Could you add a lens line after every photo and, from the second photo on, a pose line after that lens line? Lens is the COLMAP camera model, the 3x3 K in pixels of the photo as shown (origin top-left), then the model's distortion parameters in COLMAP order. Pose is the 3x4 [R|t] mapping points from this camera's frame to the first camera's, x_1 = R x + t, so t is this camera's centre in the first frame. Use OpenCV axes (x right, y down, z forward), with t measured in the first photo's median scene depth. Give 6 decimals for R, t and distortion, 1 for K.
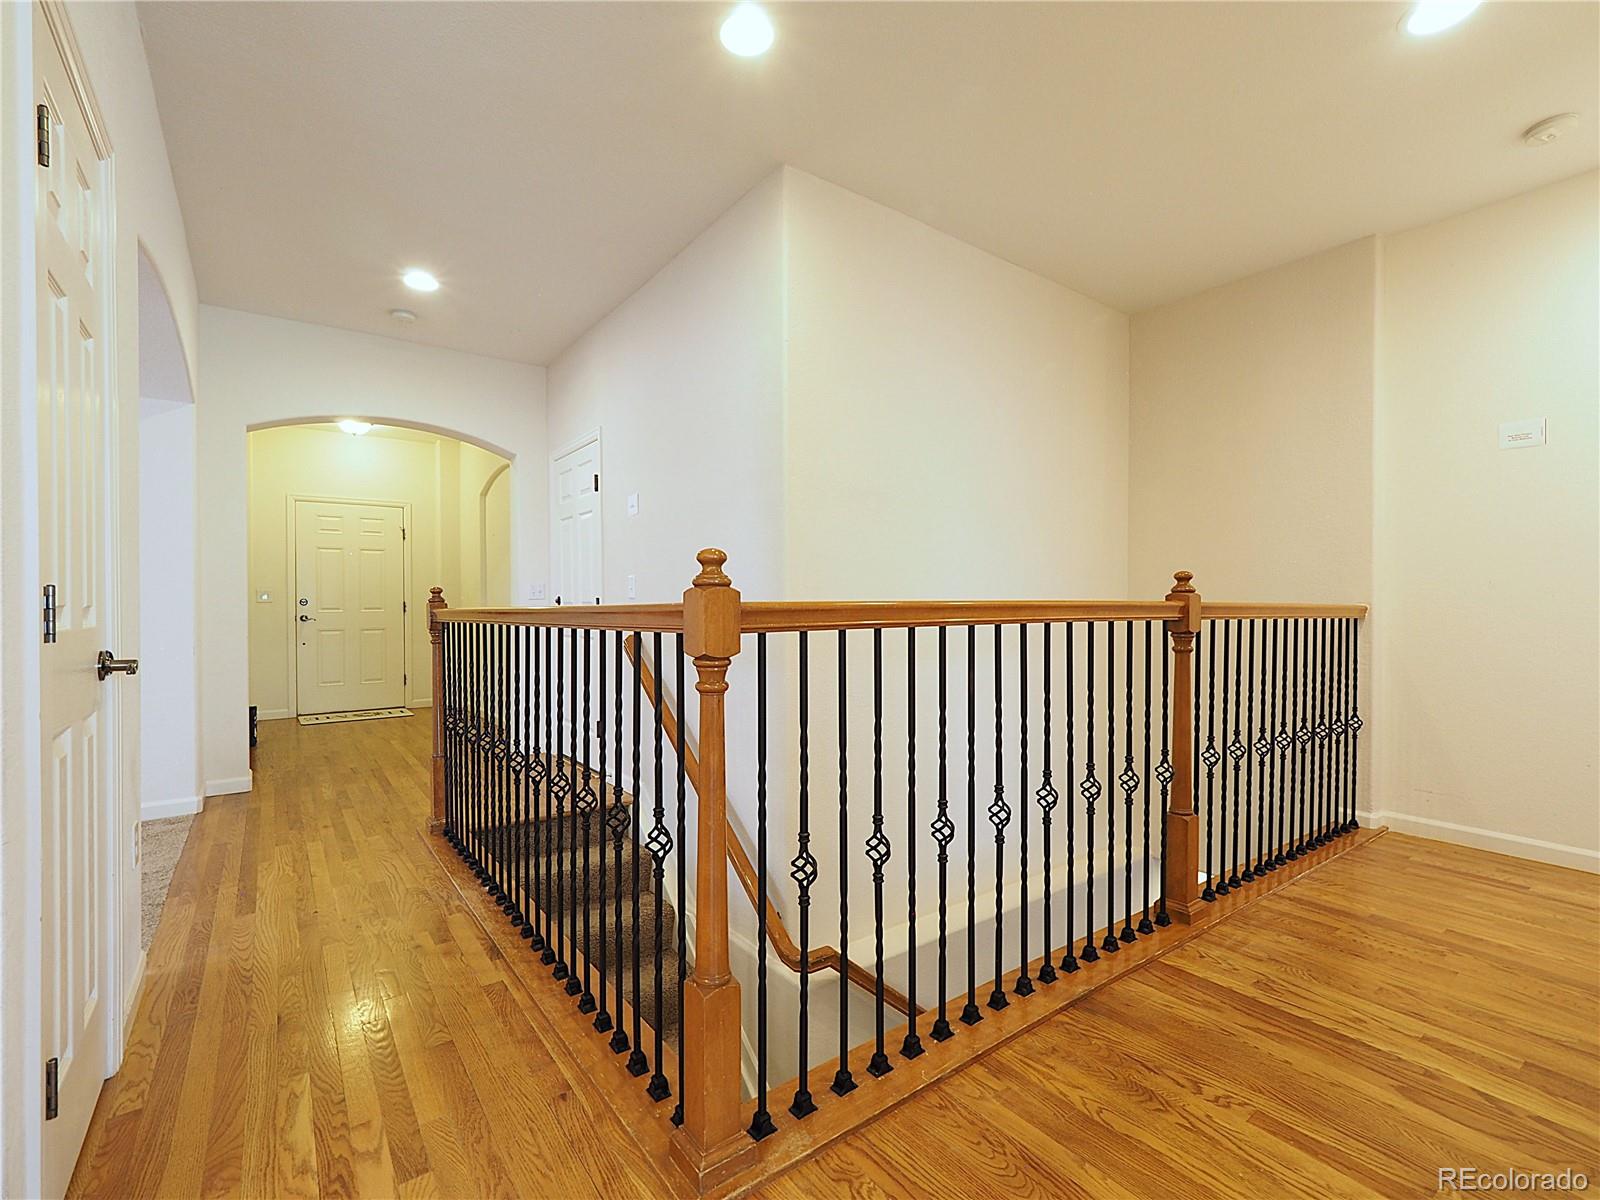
lens RADIAL K [[737.6, 0, 801.7], [0, 737.6, 603.3], [0, 0, 1]] dist [0.001073, 0.000183]
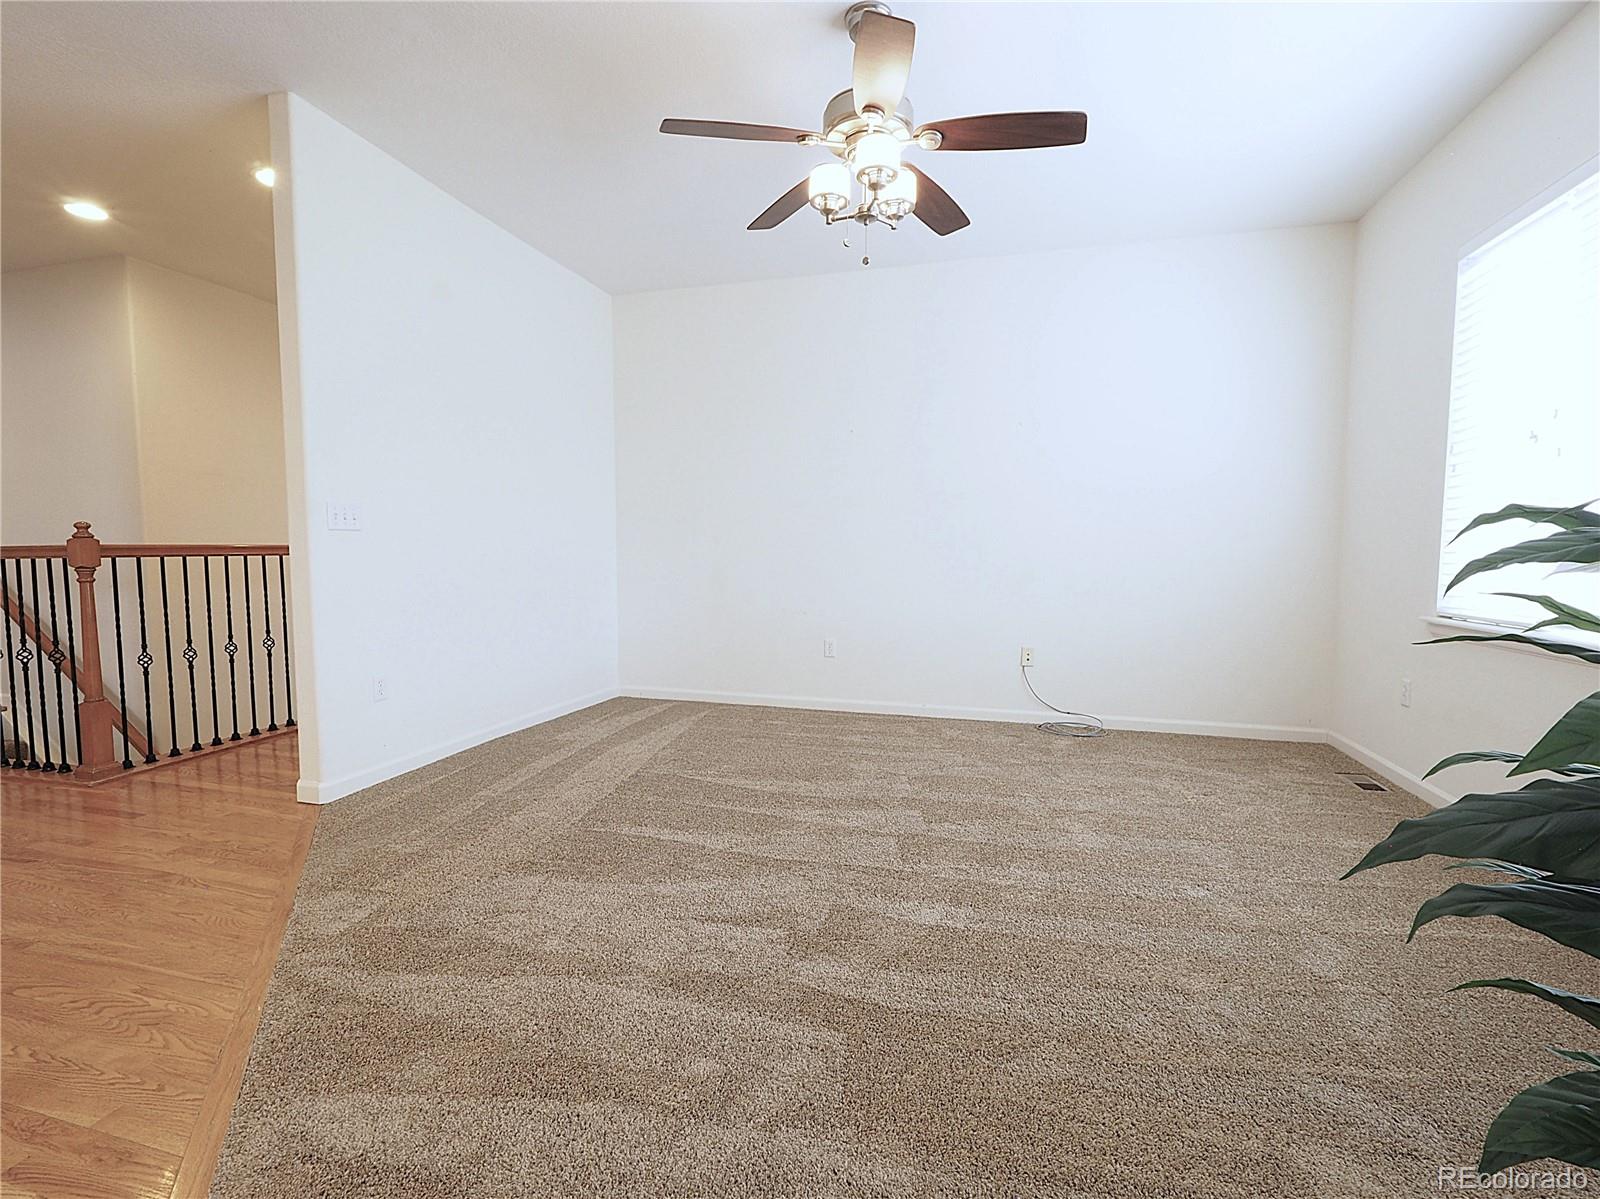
lens RADIAL K [[737.6, 0, 798.4], [0, 737.6, 598.7], [0, 0, 1]] dist [0.001073, 0.000183]
pose [[0.776700, -0.045215, 0.628246, 0.160559], [0.007003, 0.997978, 0.063167, 0.038448], [-0.629832, -0.044662, 0.775446, -2.250030]]
